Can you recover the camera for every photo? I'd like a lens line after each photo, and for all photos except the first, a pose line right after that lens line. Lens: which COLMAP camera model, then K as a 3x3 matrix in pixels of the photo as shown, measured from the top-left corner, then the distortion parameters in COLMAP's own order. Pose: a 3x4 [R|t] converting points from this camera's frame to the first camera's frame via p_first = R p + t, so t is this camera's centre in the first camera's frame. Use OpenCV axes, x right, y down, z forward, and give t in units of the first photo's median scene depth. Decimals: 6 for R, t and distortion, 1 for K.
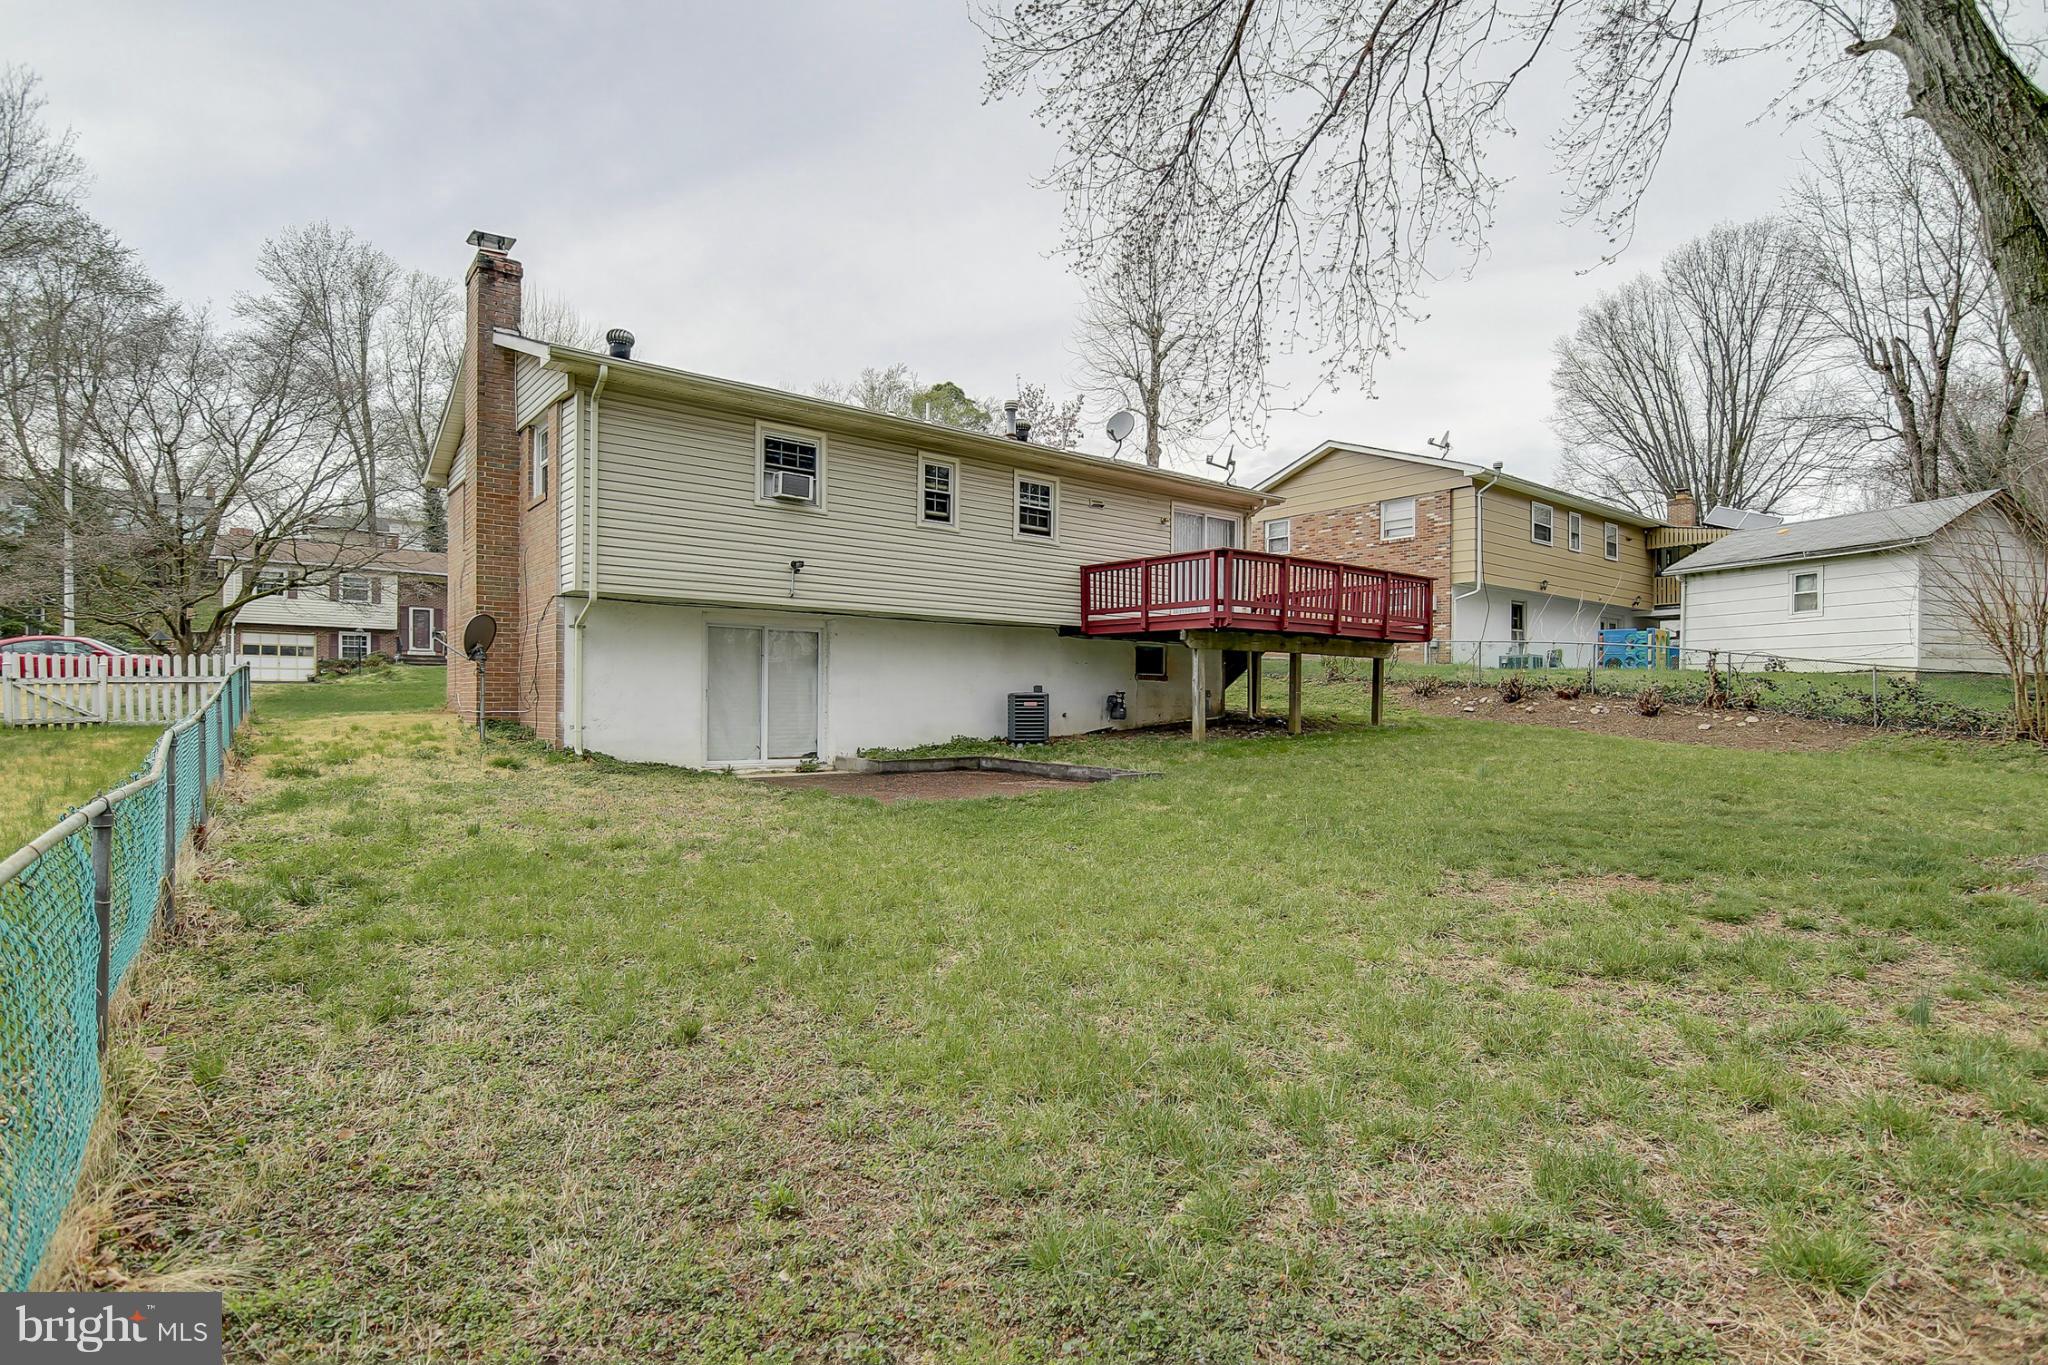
lens RADIAL K [[1019.3, 0, 1021.1], [0, 1019.3, 709.5], [0, 0, 1]] dist [0.001105, -0.017906]
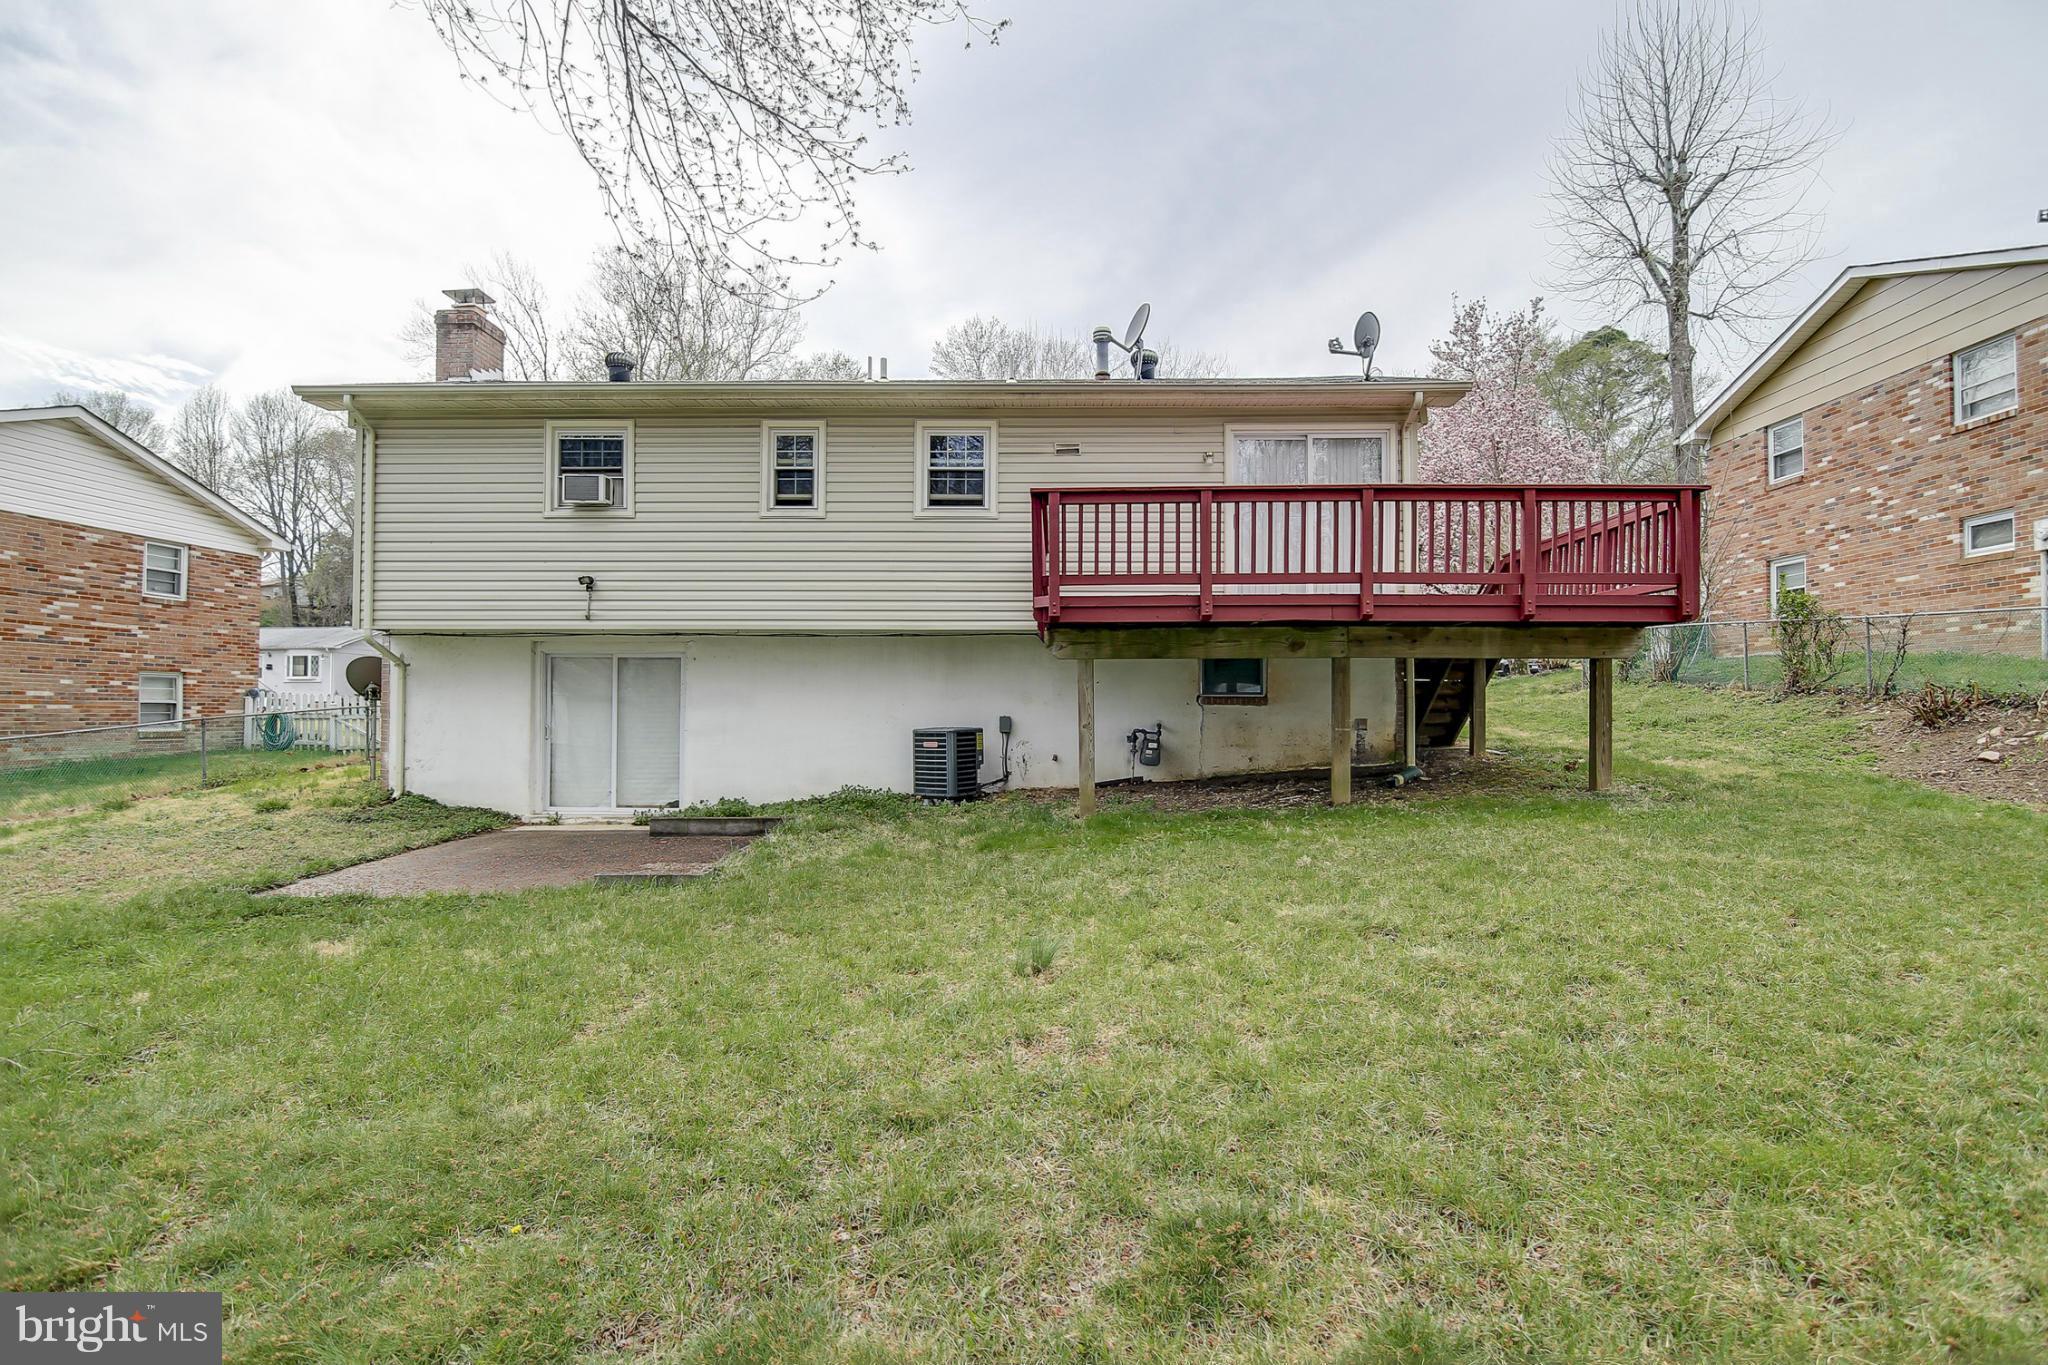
lens RADIAL K [[1019.3, 0, 1021.1], [0, 1019.3, 709.5], [0, 0, 1]] dist [0.001105, -0.017906]
pose [[0.781372, -0.007664, -0.624019, 0.488444], [0.001321, 0.999943, -0.010626, -0.021403], [0.624065, 0.007479, 0.781337, 0.466891]]
